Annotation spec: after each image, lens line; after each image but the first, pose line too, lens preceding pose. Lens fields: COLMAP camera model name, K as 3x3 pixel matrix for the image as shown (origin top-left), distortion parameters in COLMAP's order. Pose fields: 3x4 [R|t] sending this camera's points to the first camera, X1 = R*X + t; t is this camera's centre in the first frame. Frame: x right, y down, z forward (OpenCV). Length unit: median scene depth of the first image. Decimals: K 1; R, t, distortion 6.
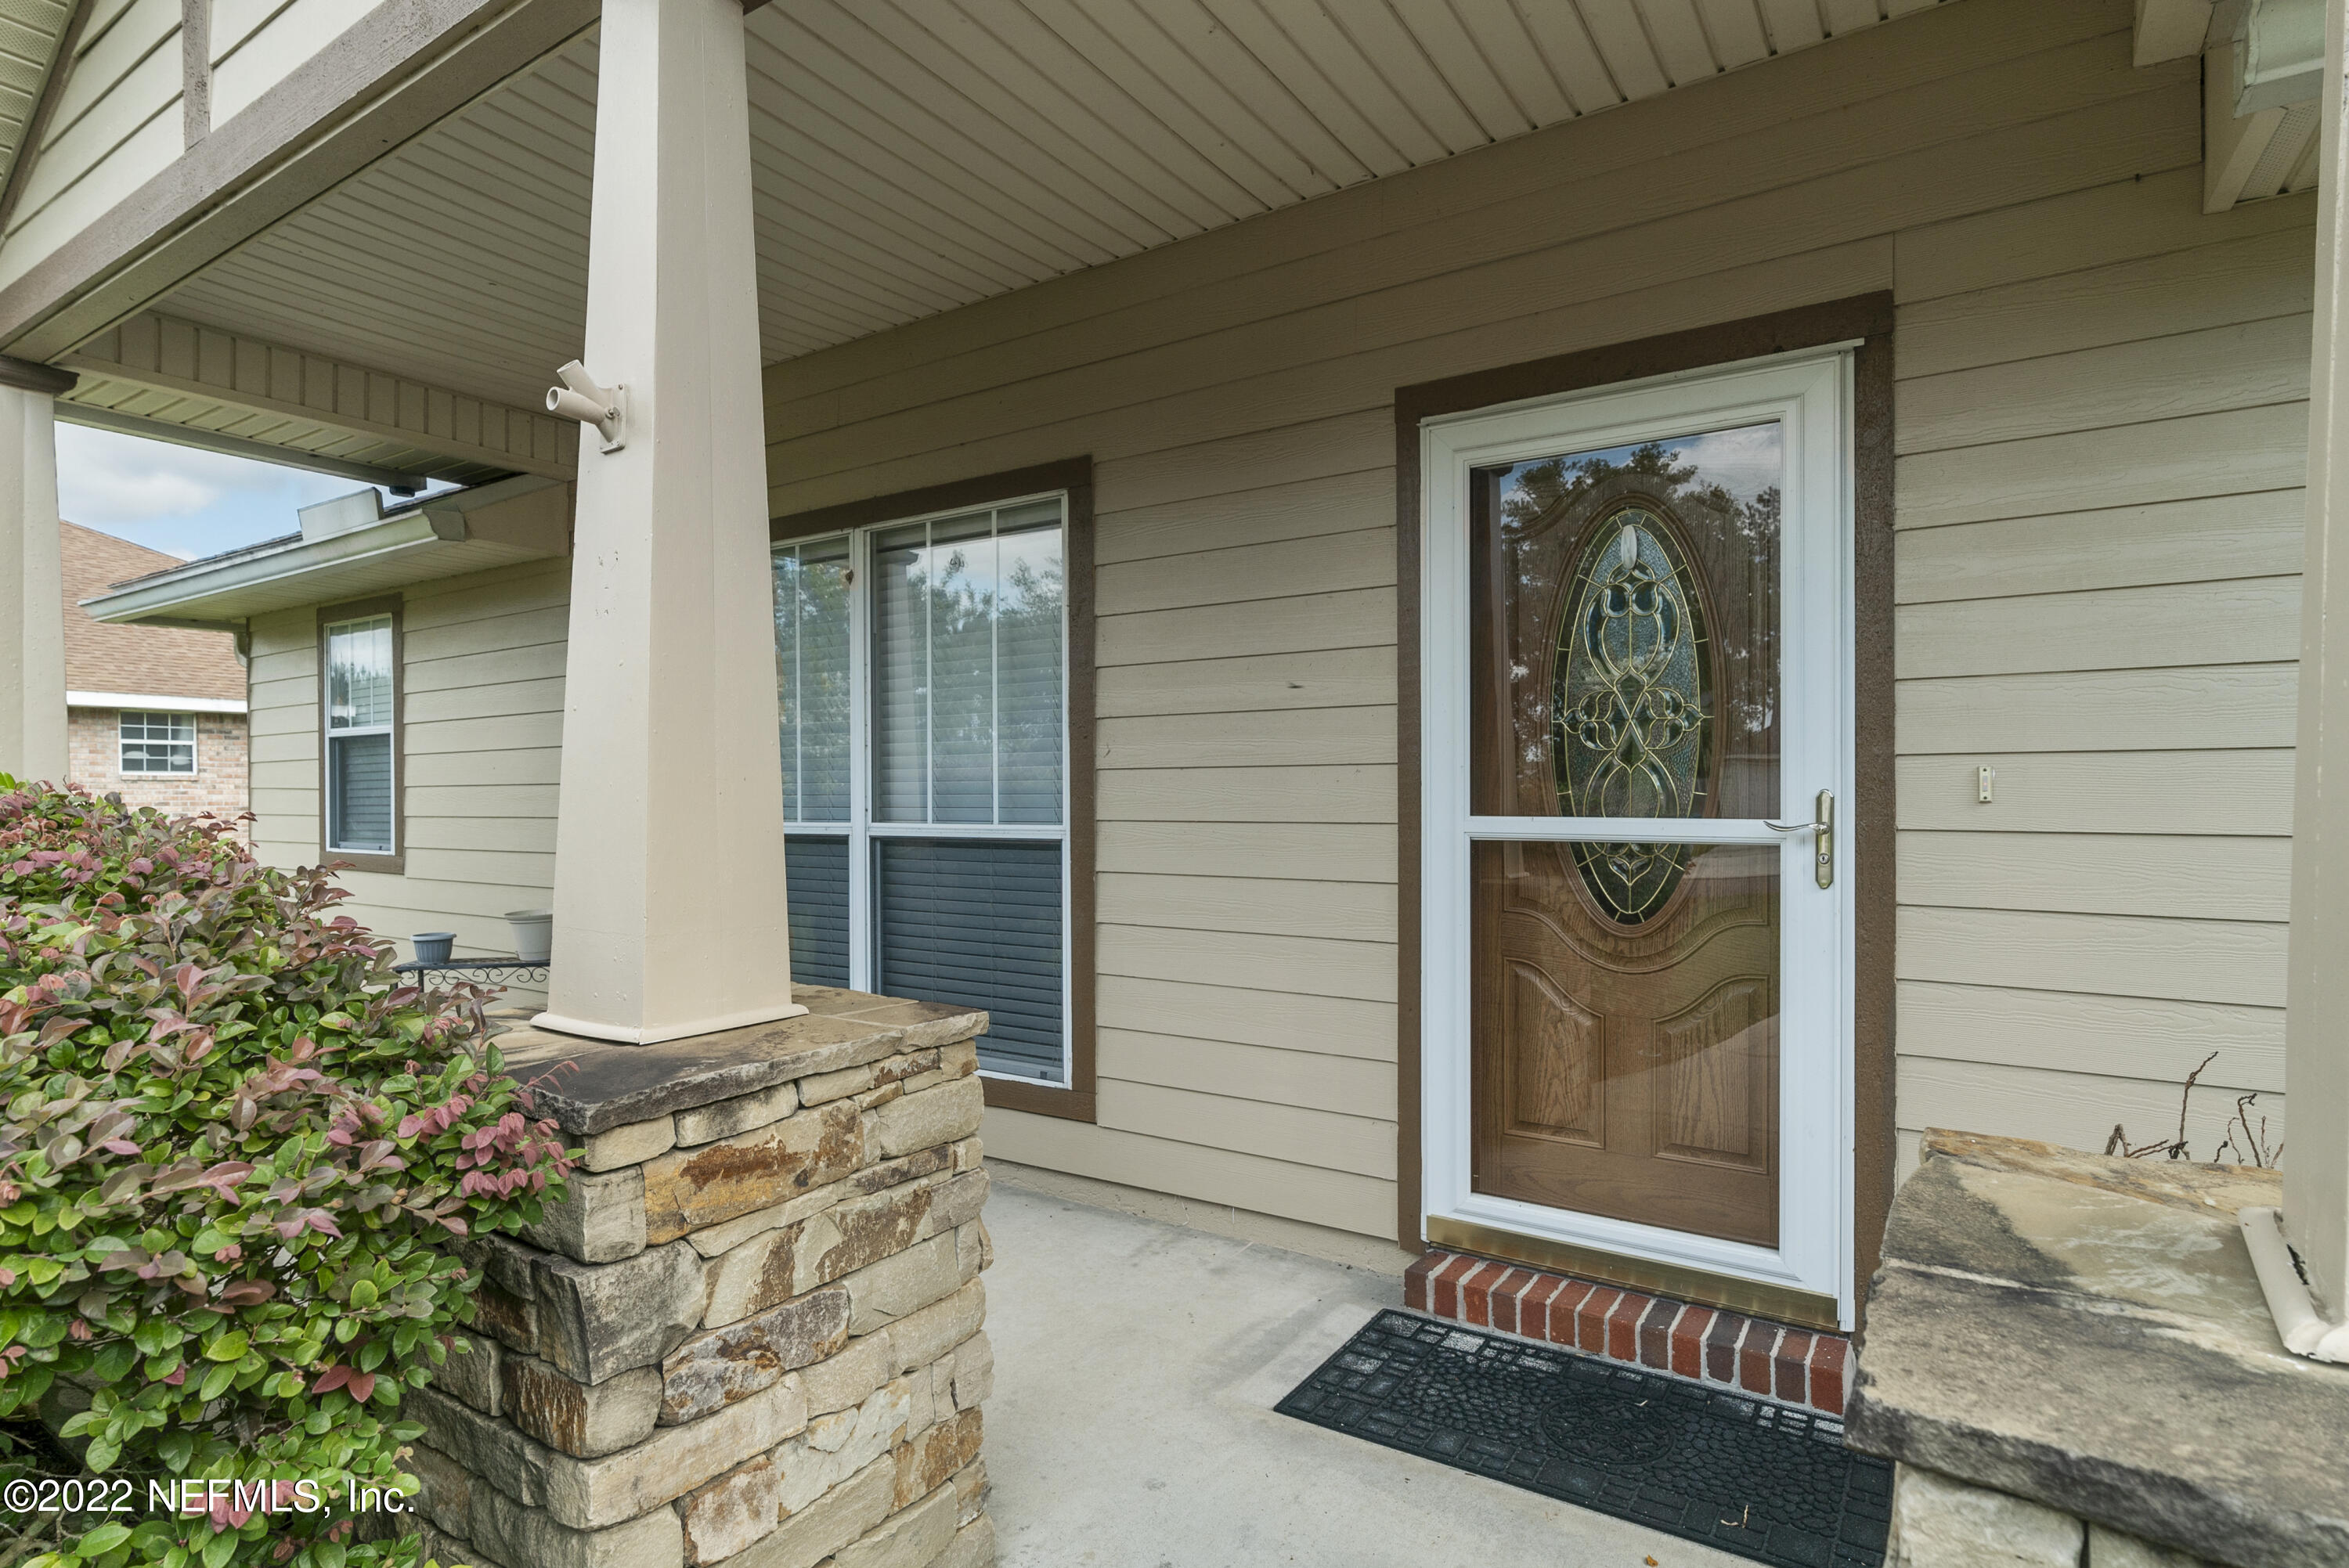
lens RADIAL K [[1256.2, 0, 1155.8], [0, 1256.2, 801.3], [0, 0, 1]] dist [0.010225, -0.000847]
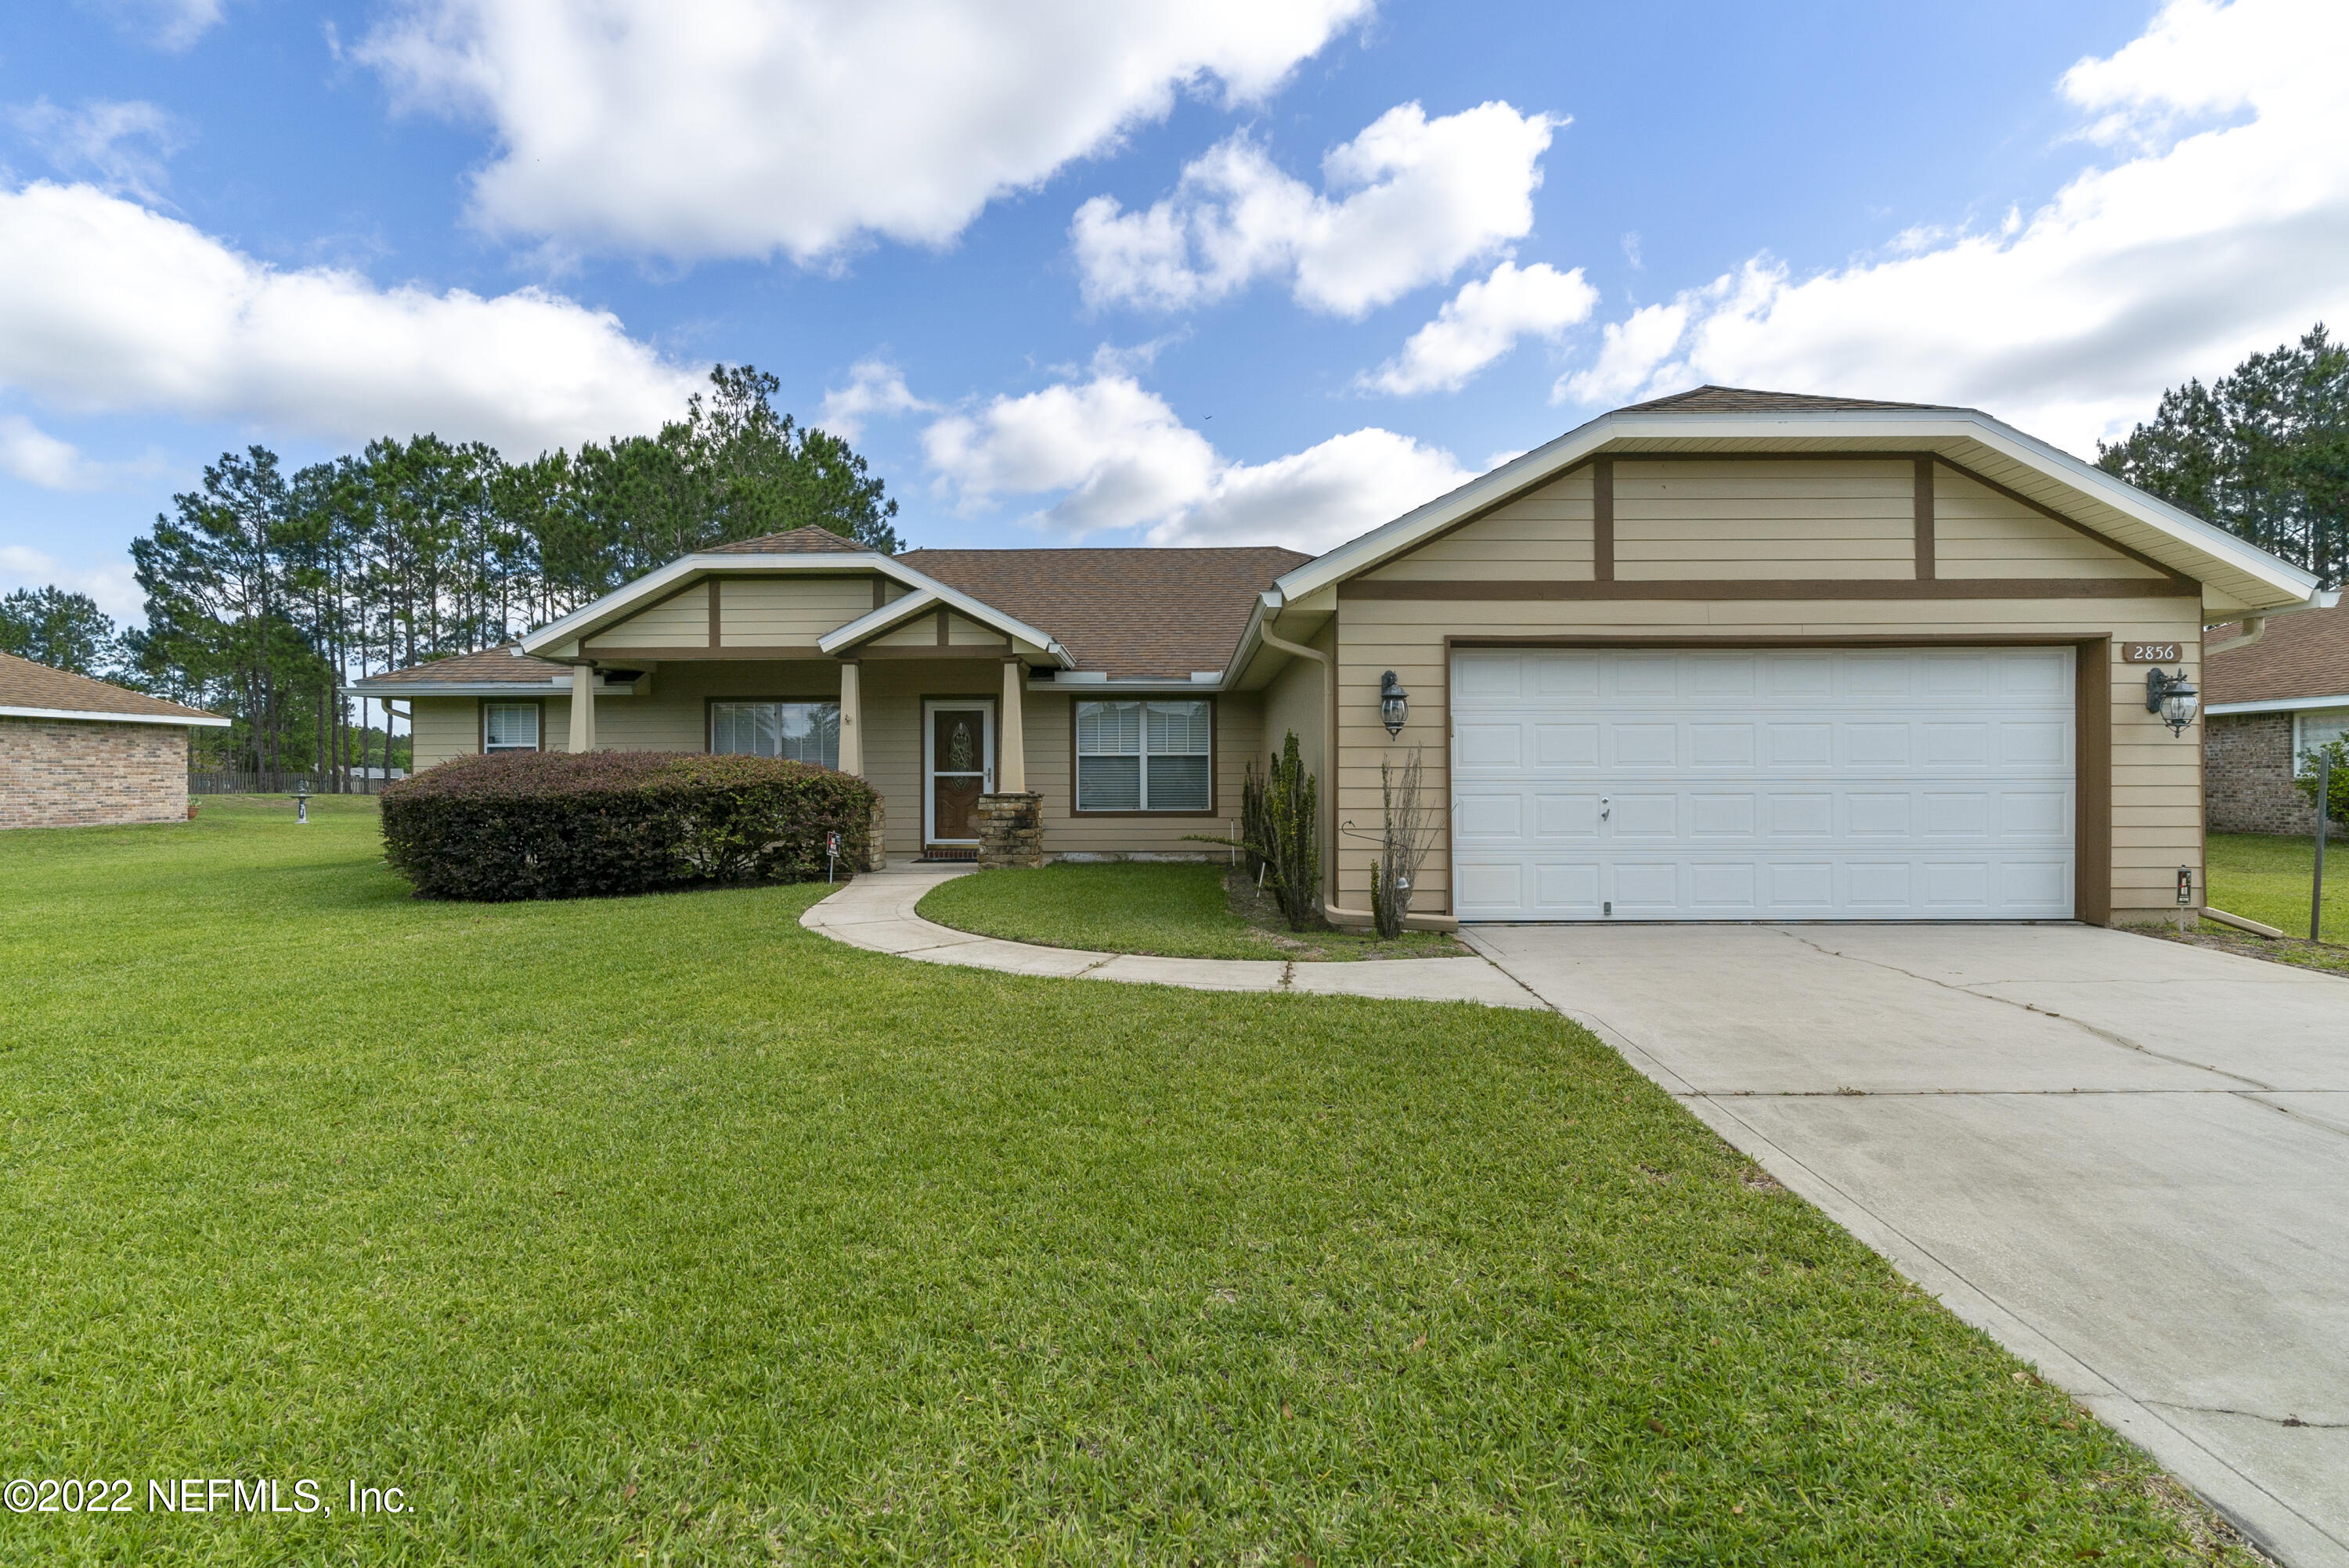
lens RADIAL K [[1083.8, 0, 1183.8], [0, 1083.8, 779.9], [0, 0, 1]] dist [-0.004318, 0.001146]
pose [[0.832263, 0.005031, 0.554358, -1.550755], [0.003742, 0.999885, -0.014692, 0.126190], [-0.554368, 0.014302, 0.832149, -3.758380]]
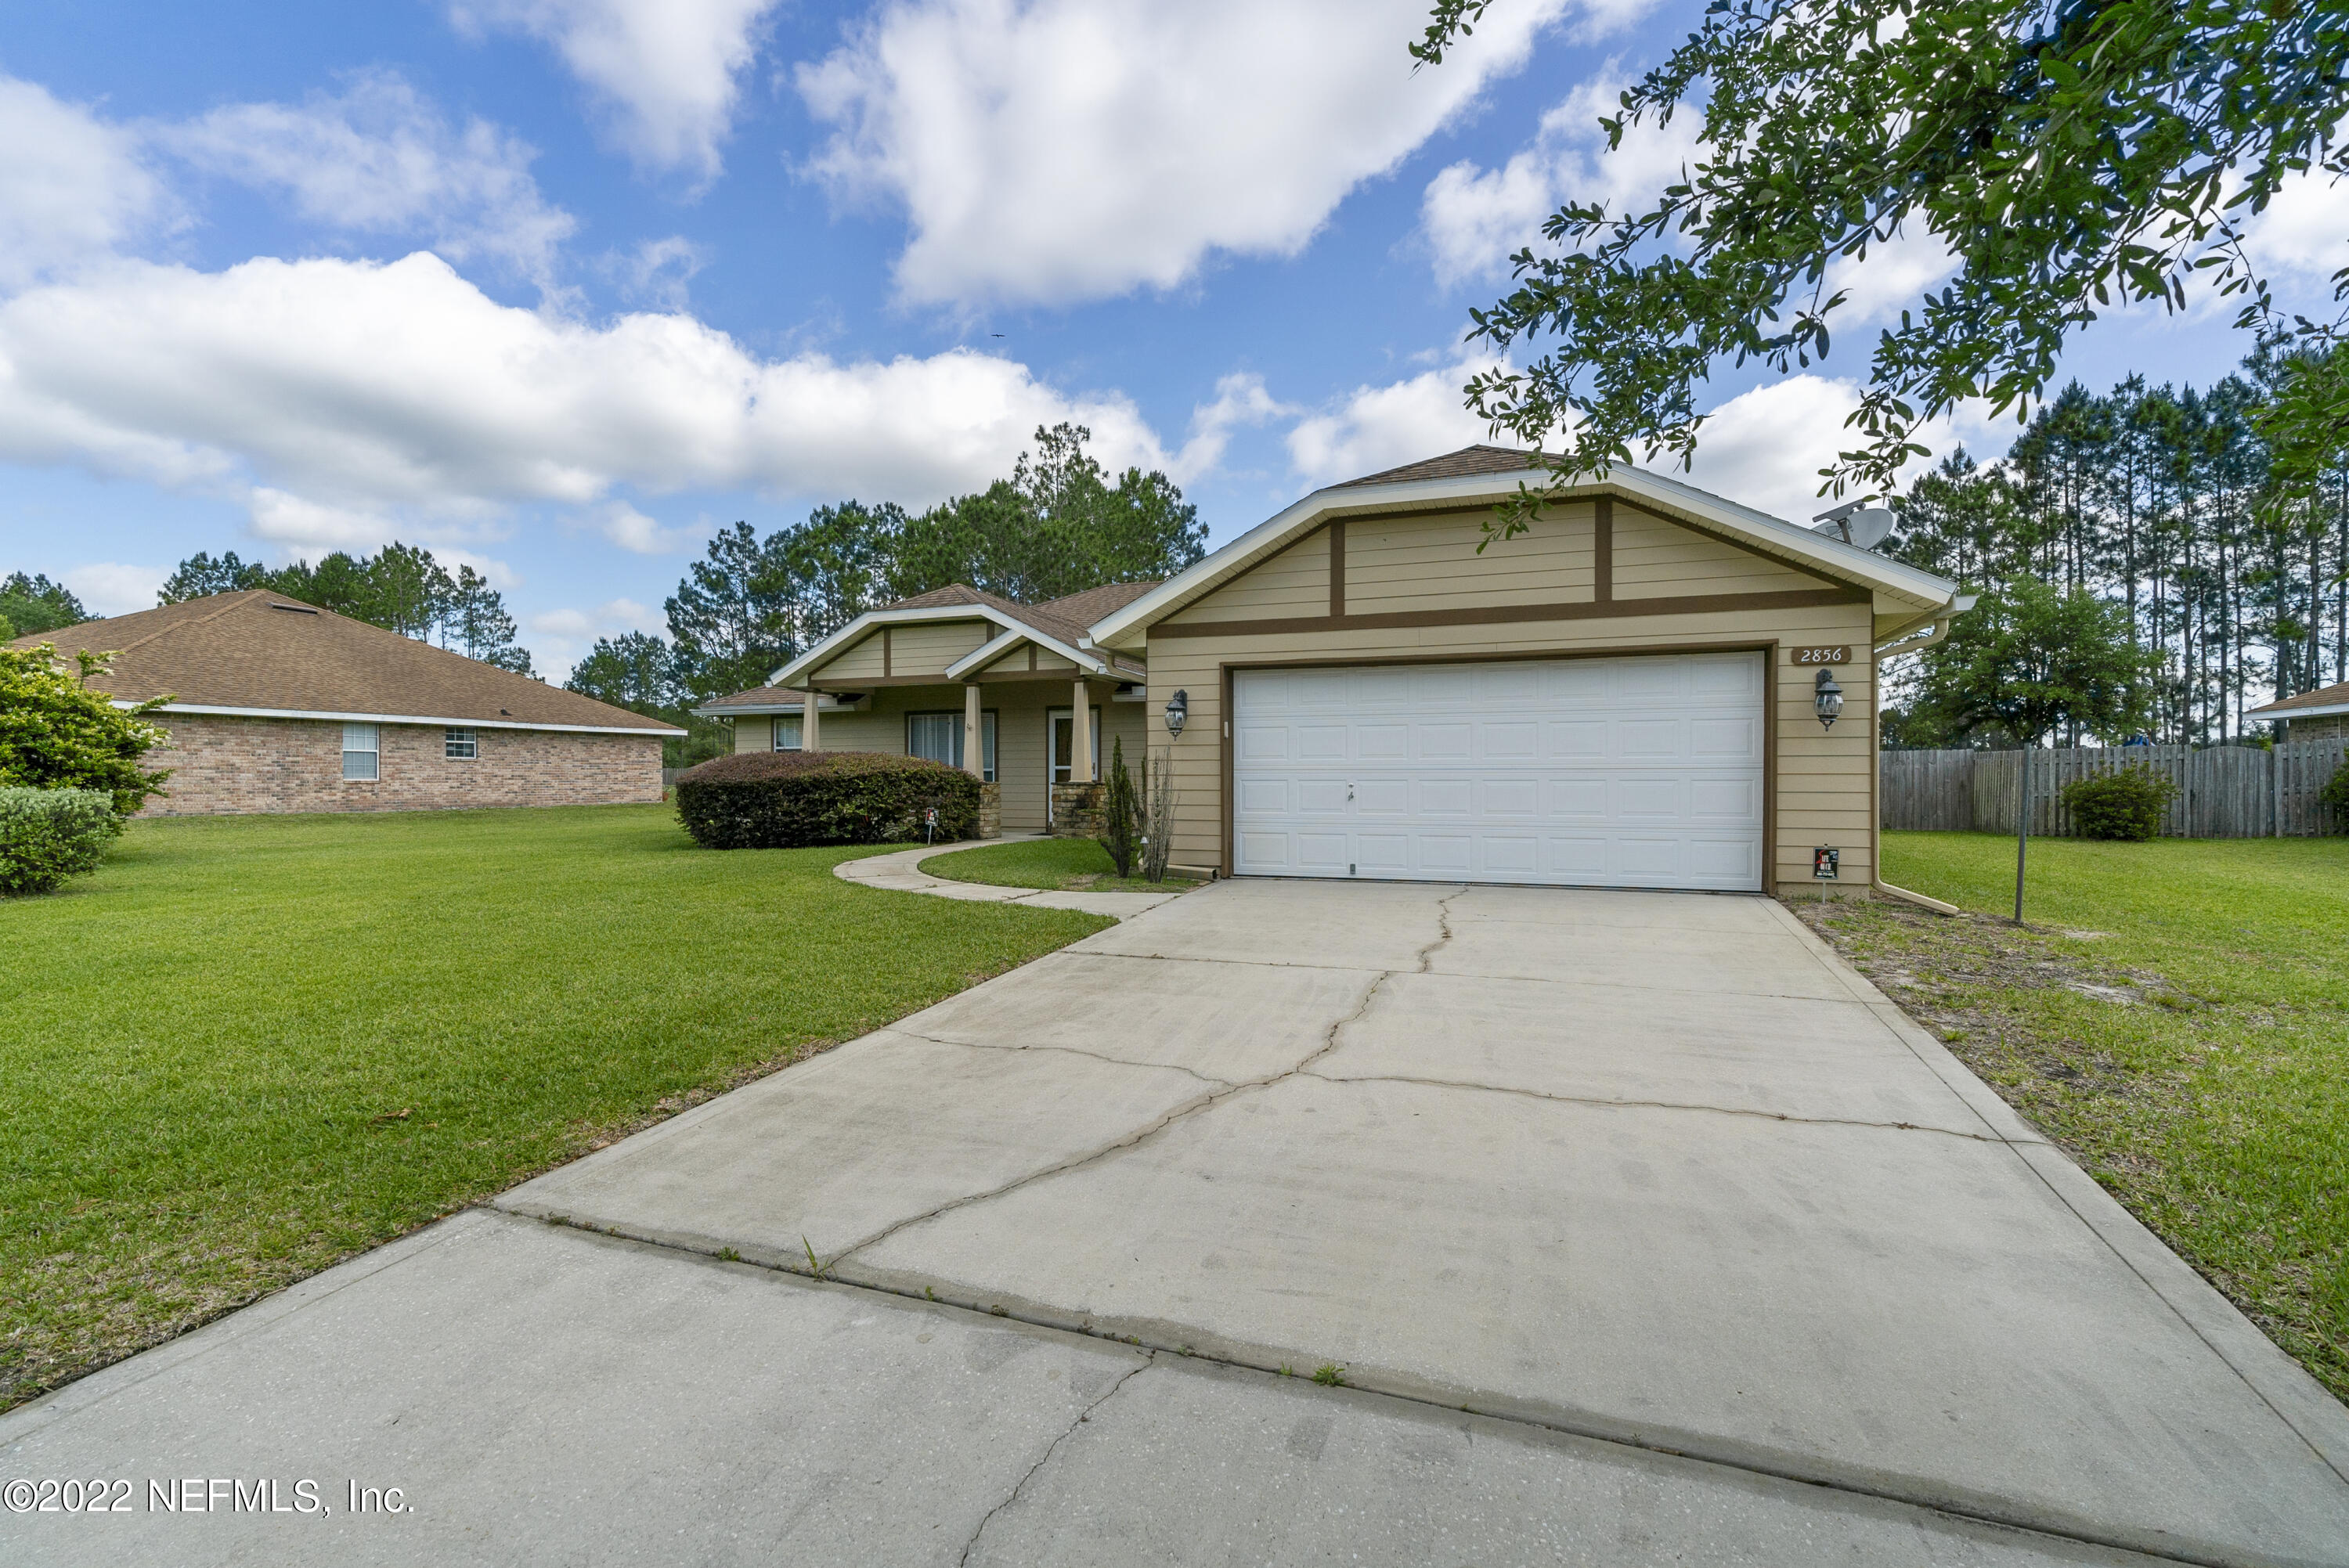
lens RADIAL K [[1083.8, 0, 1172.9], [0, 1083.8, 777.9], [0, 0, 1]] dist [-0.004318, 0.001146]
pose [[0.975102, 0.008539, 0.221594, -0.484404], [-0.005234, 0.999866, -0.015495, 0.176497], [-0.221697, 0.013950, 0.975016, -5.388904]]
